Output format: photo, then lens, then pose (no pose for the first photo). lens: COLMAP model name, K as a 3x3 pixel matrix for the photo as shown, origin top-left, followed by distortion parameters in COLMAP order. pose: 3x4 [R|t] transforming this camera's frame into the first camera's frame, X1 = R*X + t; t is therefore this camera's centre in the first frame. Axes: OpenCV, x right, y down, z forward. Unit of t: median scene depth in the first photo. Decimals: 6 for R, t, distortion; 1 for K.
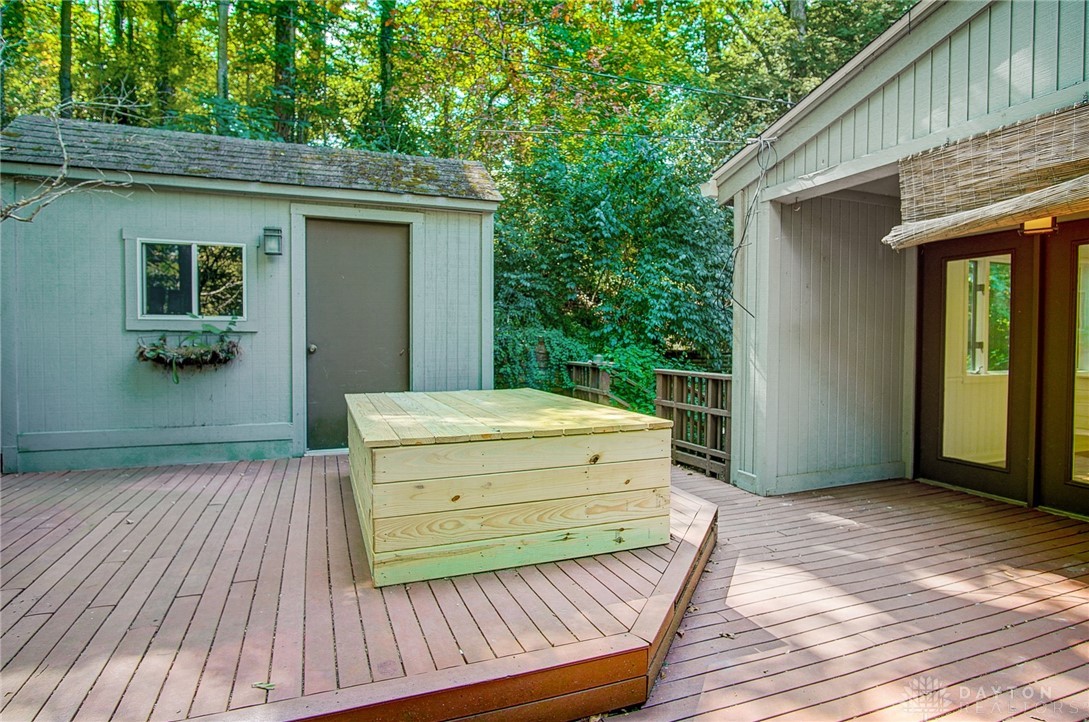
lens RADIAL K [[602.5, 0, 540.0], [0, 602.5, 345.7], [0, 0, 1]] dist [-0.048823, 0.019263]
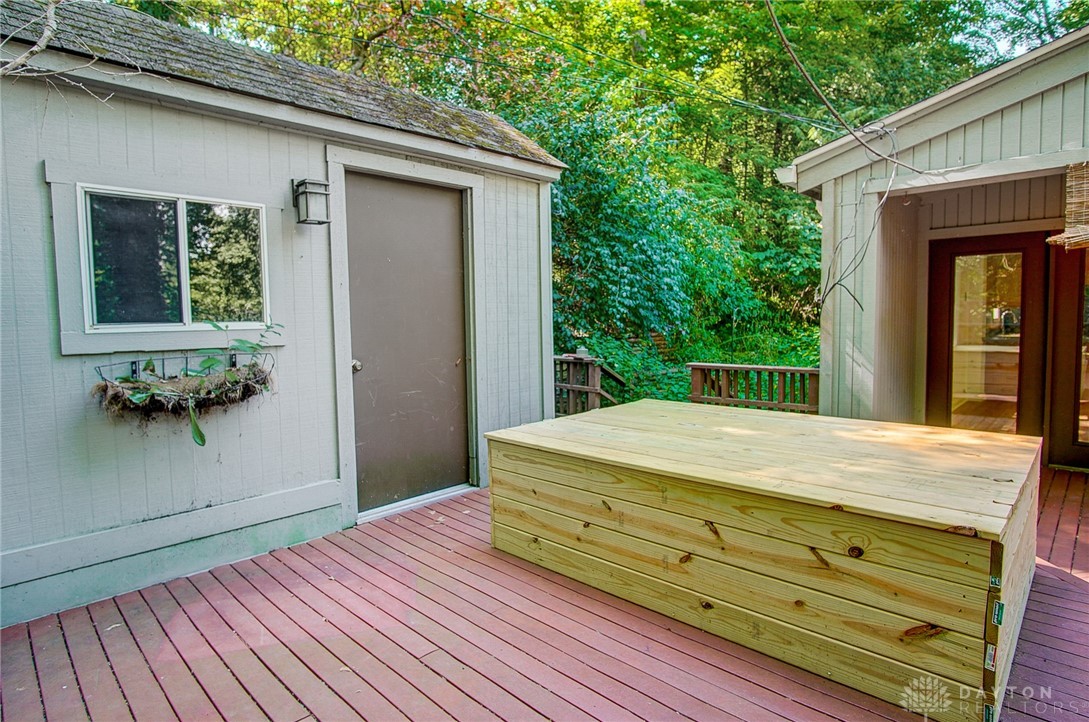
lens RADIAL K [[602.5, 0, 540.0], [0, 602.5, 345.7], [0, 0, 1]] dist [-0.048823, 0.019263]
pose [[0.901512, -0.043376, 0.430575, -0.508176], [0.028272, 0.998742, 0.041421, -0.041519], [-0.431830, -0.025168, 0.901604, 0.315628]]
